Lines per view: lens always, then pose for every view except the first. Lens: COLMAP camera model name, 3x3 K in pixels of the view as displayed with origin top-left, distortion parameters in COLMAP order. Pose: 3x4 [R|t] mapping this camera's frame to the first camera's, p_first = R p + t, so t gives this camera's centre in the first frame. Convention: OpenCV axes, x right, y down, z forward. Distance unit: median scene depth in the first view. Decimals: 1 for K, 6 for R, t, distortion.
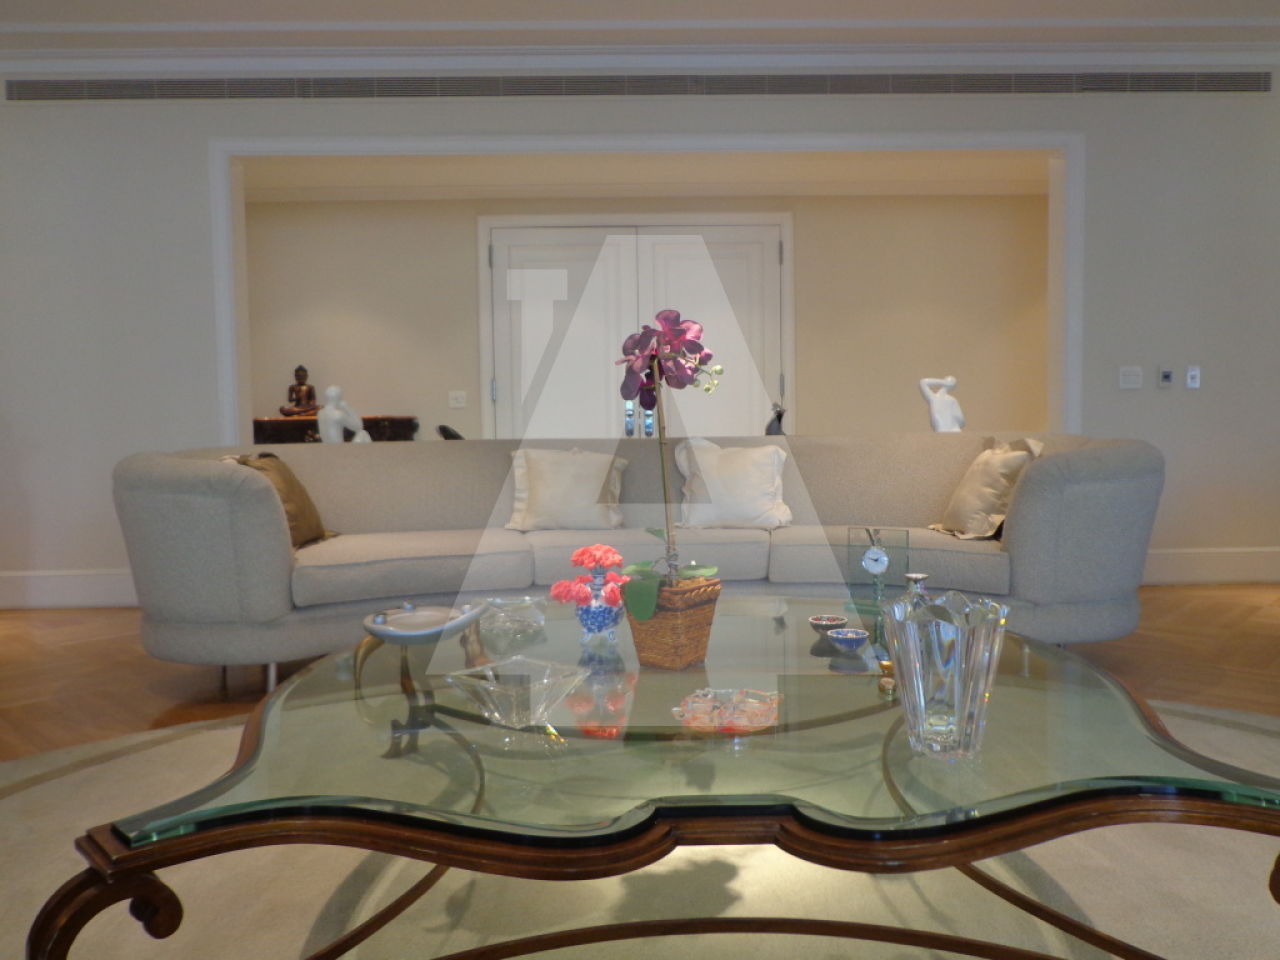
lens RADIAL K [[948.3, 0, 642.6], [0, 948.3, 485.6], [0, 0, 1]] dist [0.000621, 0.024930]
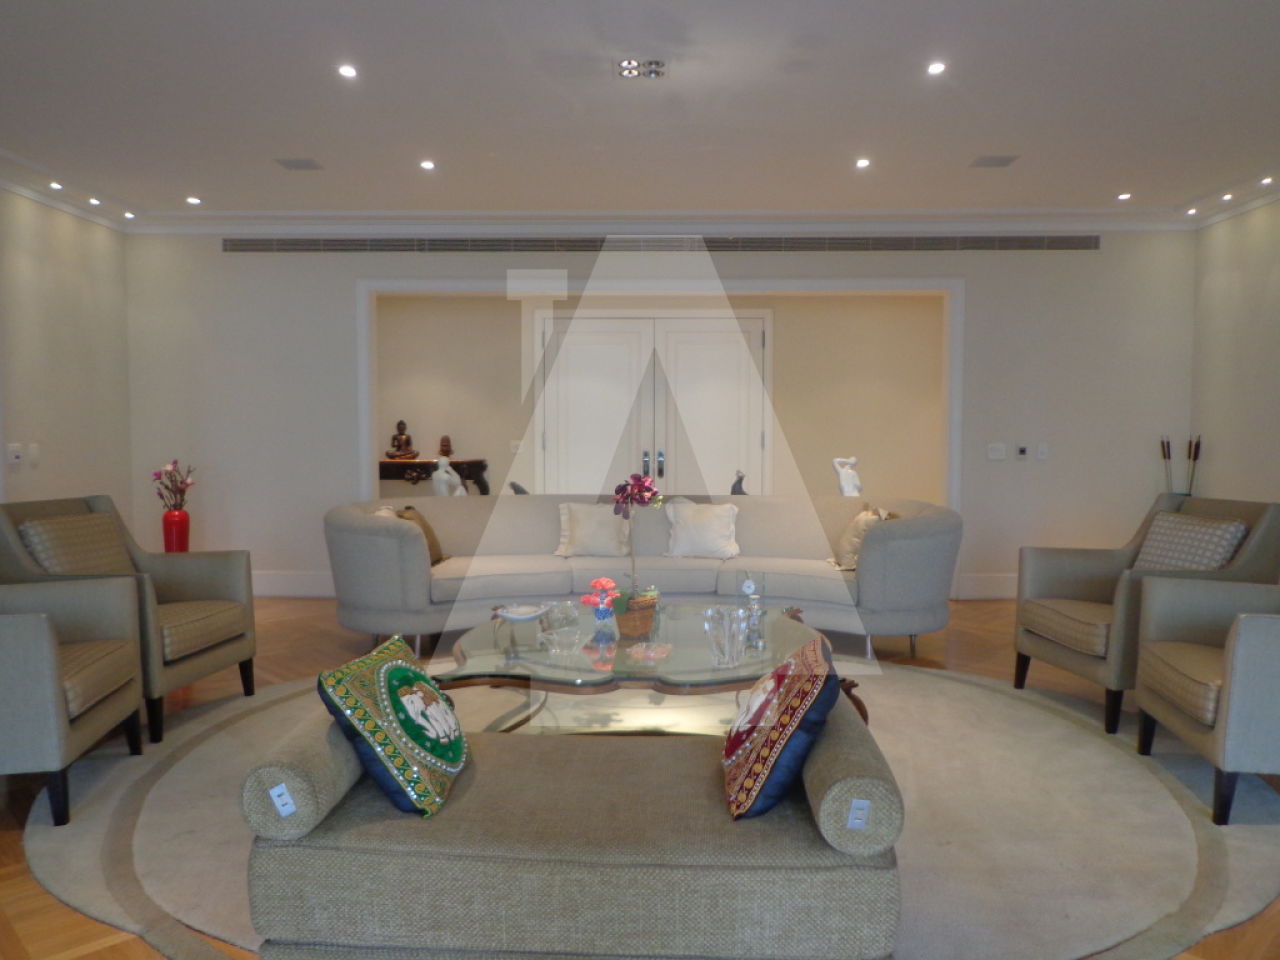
lens RADIAL K [[948.3, 0, 640.3], [0, 948.3, 471.7], [0, 0, 1]] dist [0.000621, 0.024930]
pose [[0.998938, 0.017367, -0.042669, 0.065064], [-0.017885, 0.999771, -0.011790, -0.081823], [0.042454, 0.012540, 0.999020, -0.597723]]
